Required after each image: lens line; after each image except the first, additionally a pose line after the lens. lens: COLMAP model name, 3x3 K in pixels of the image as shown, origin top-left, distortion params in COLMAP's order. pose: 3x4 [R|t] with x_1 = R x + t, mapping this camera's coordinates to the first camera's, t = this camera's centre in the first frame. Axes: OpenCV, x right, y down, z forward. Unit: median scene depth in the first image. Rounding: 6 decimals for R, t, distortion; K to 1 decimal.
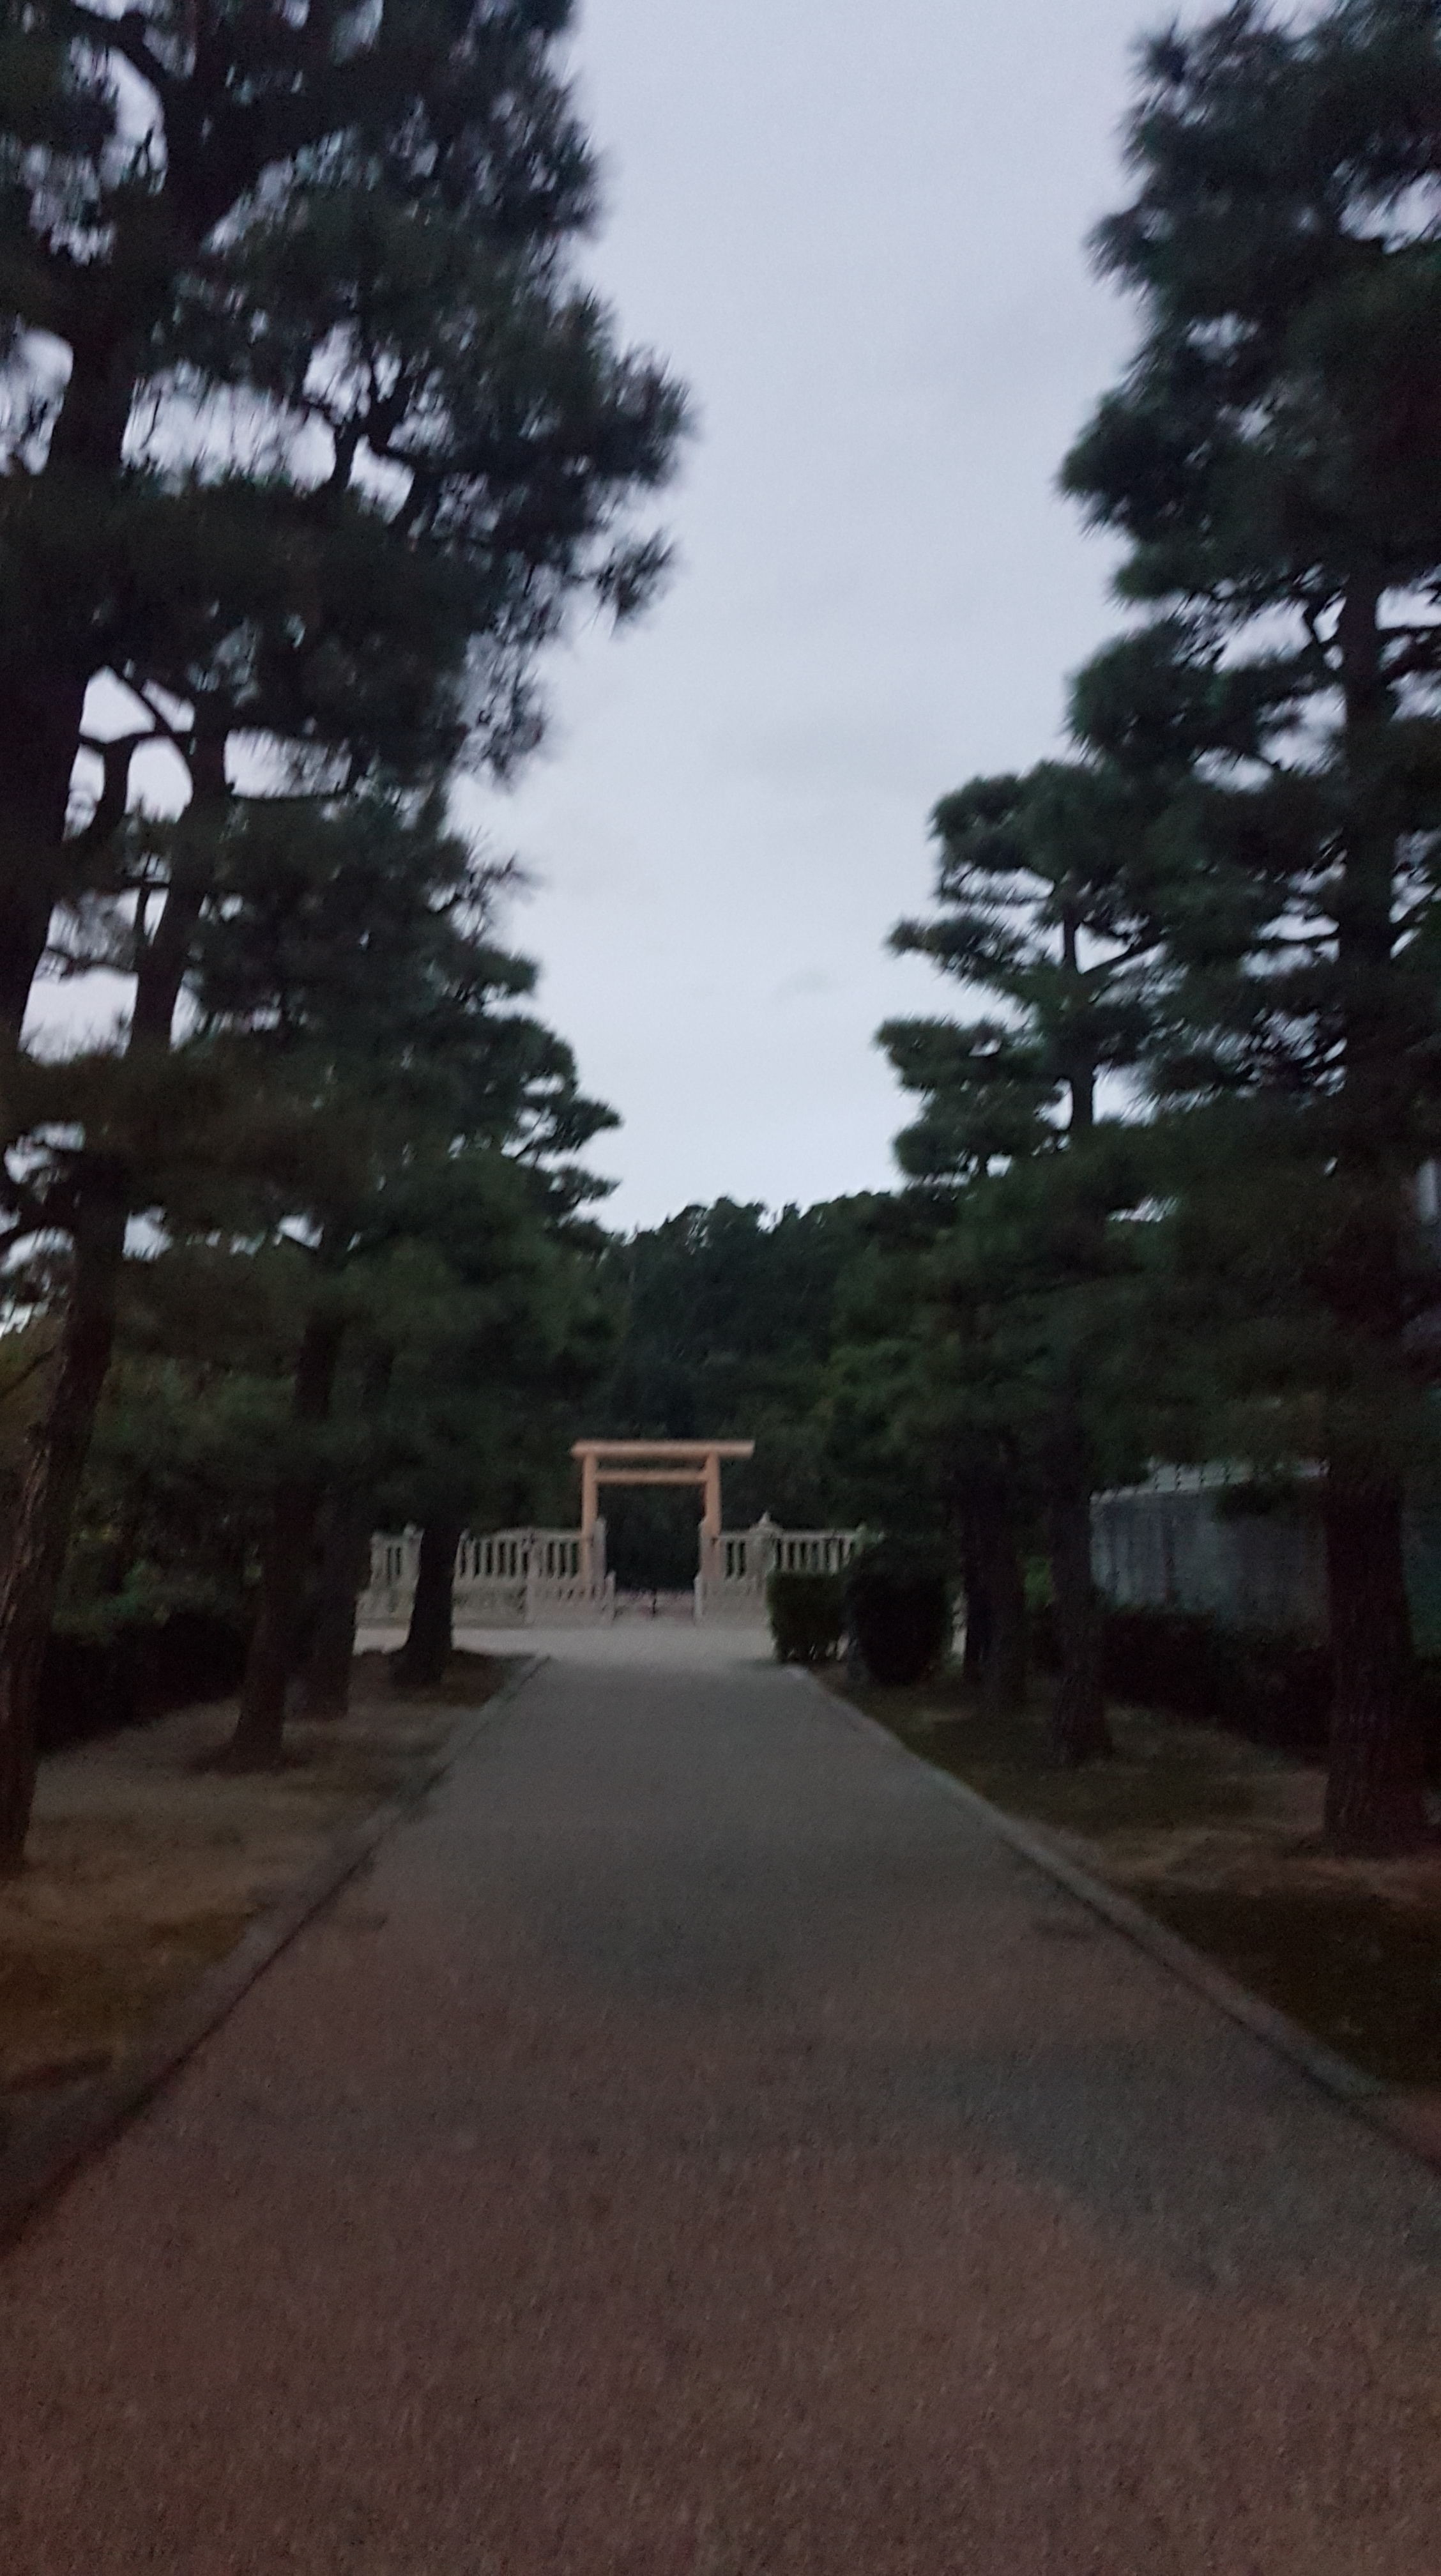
lens RADIAL K [[1987.7, 0, 720.5], [0, 1987.7, 1288.0], [0, 0, 1]] dist [-0.012868, -0.003629]
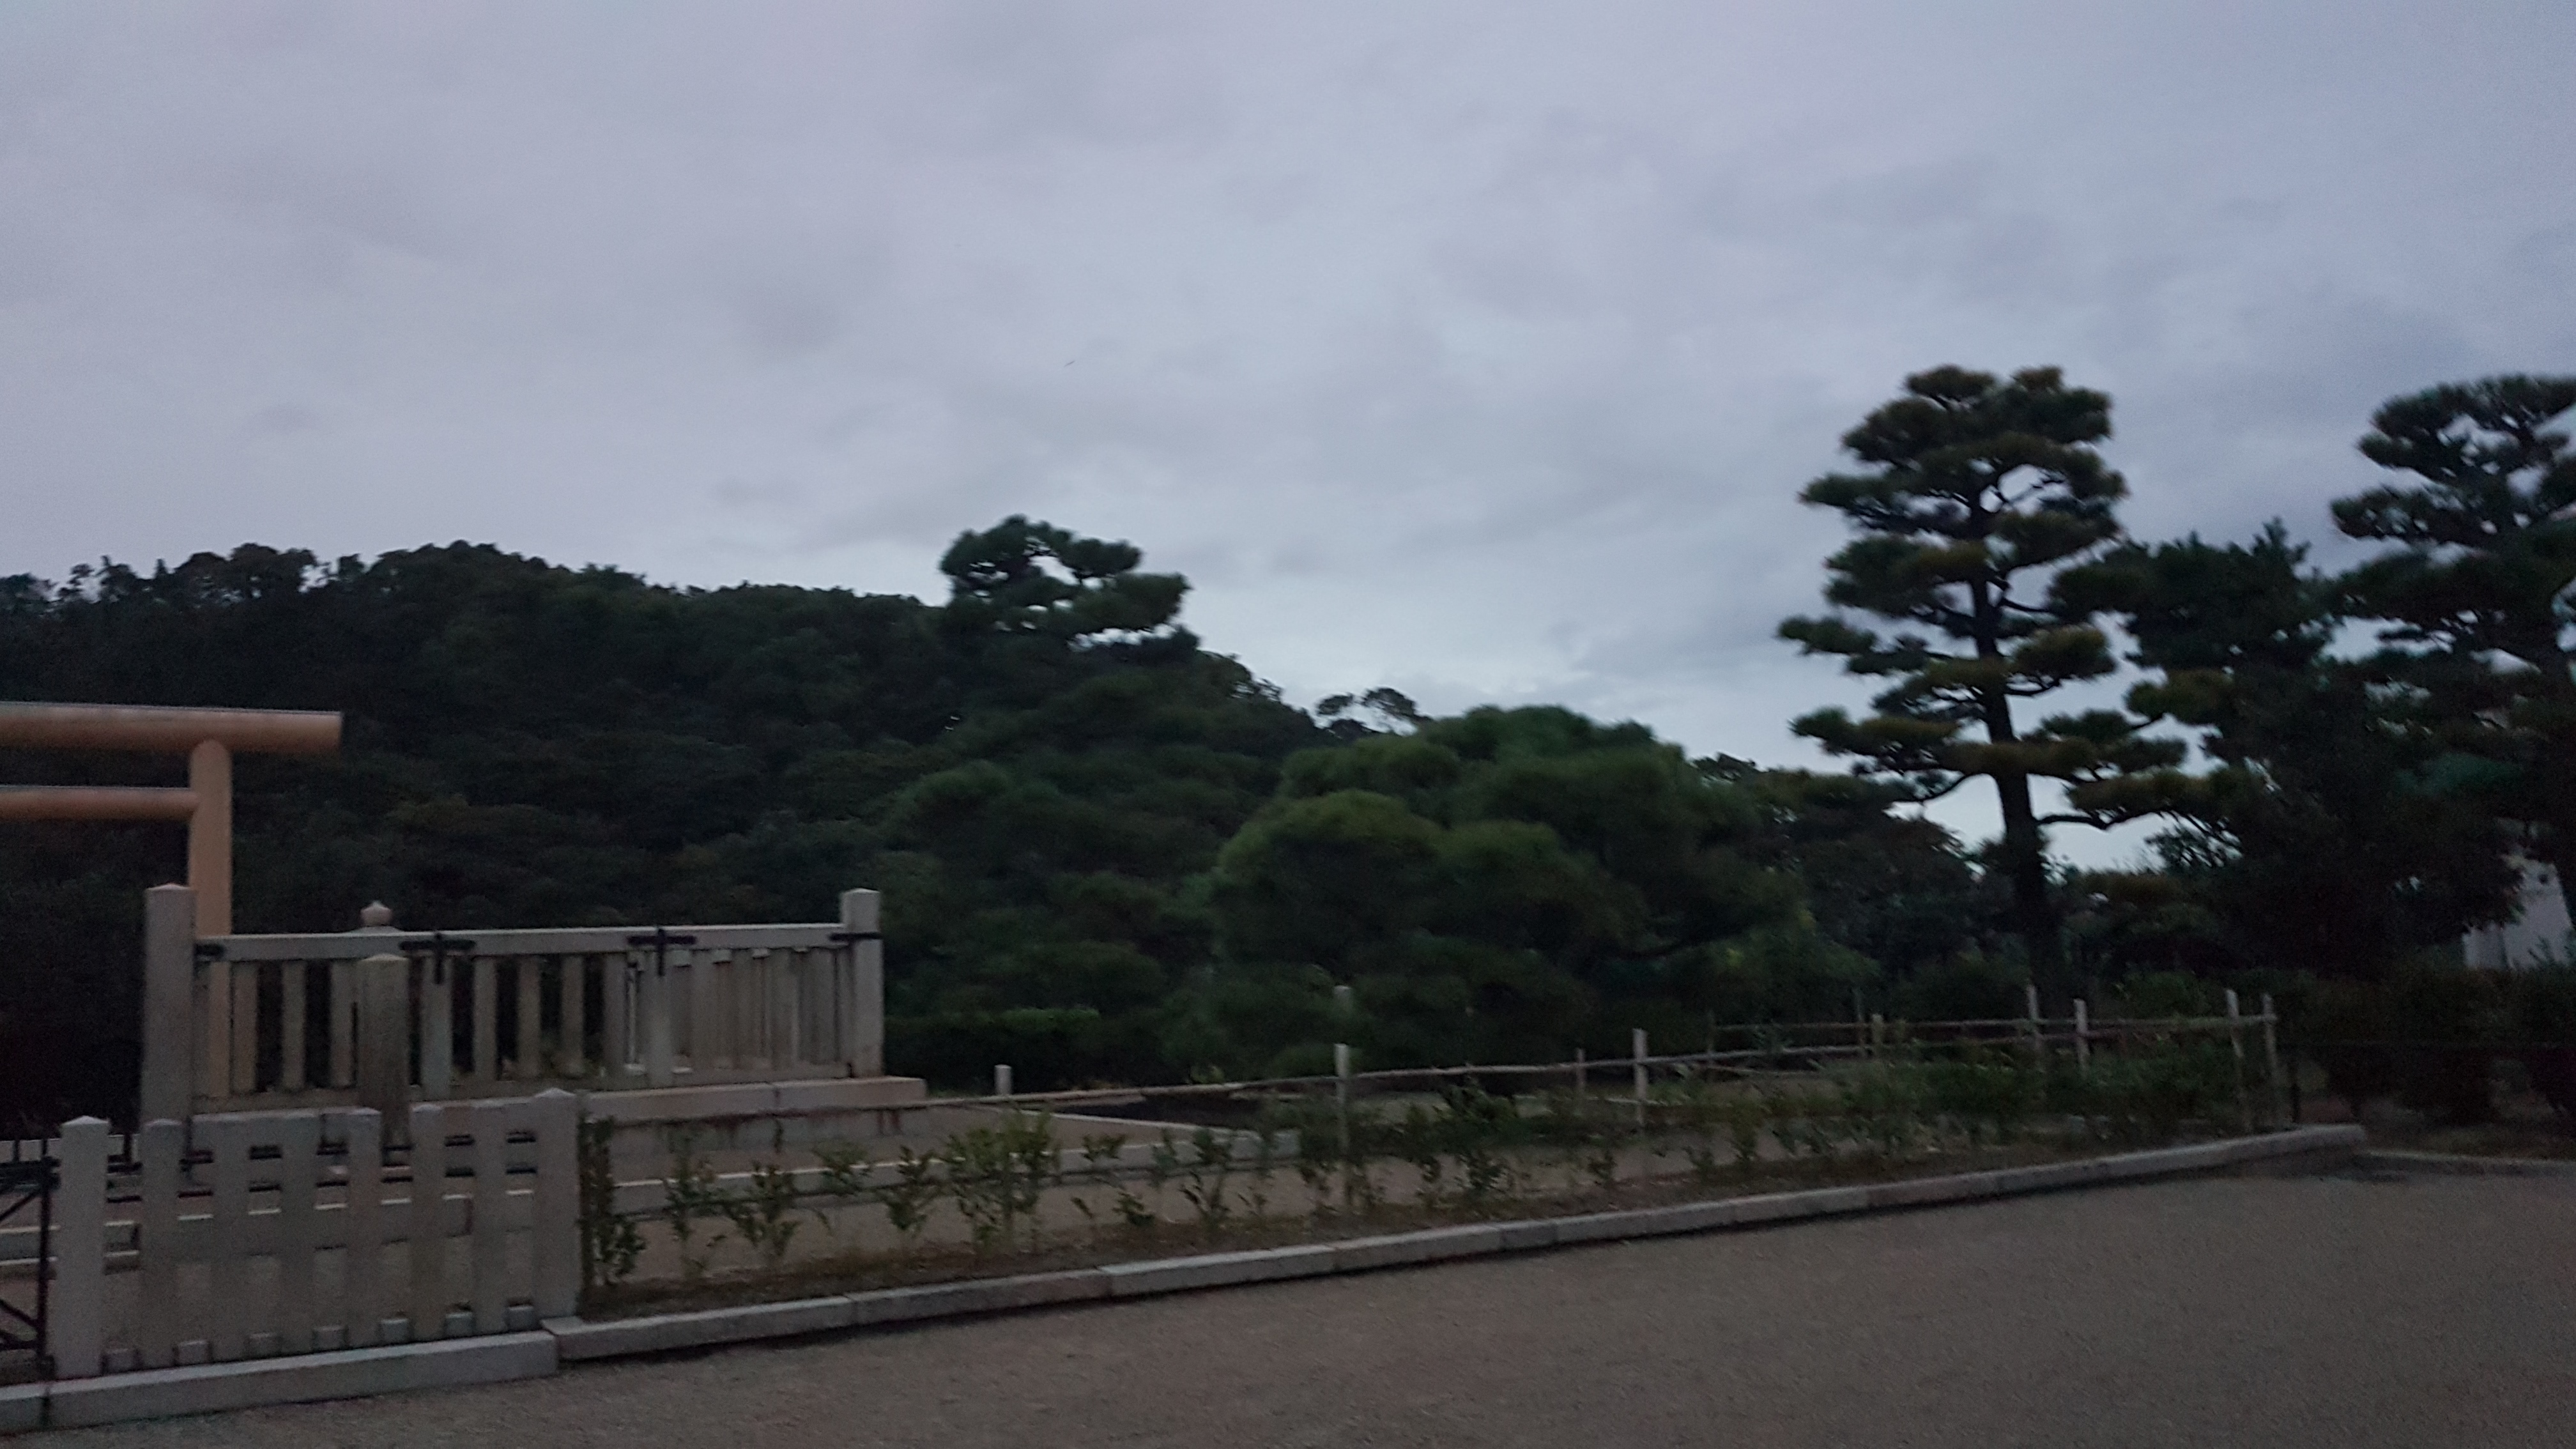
lens RADIAL K [[1987.9, 0, 1288.0], [0, 1987.9, 724.5], [0, 0, 1]] dist [-0.012868, -0.003629]
pose [[0.884083, 0.022946, 0.466766, 0.000523], [-0.018996, 0.999733, -0.013167, 0.082204], [-0.466944, 0.002774, 0.884283, 0.590253]]
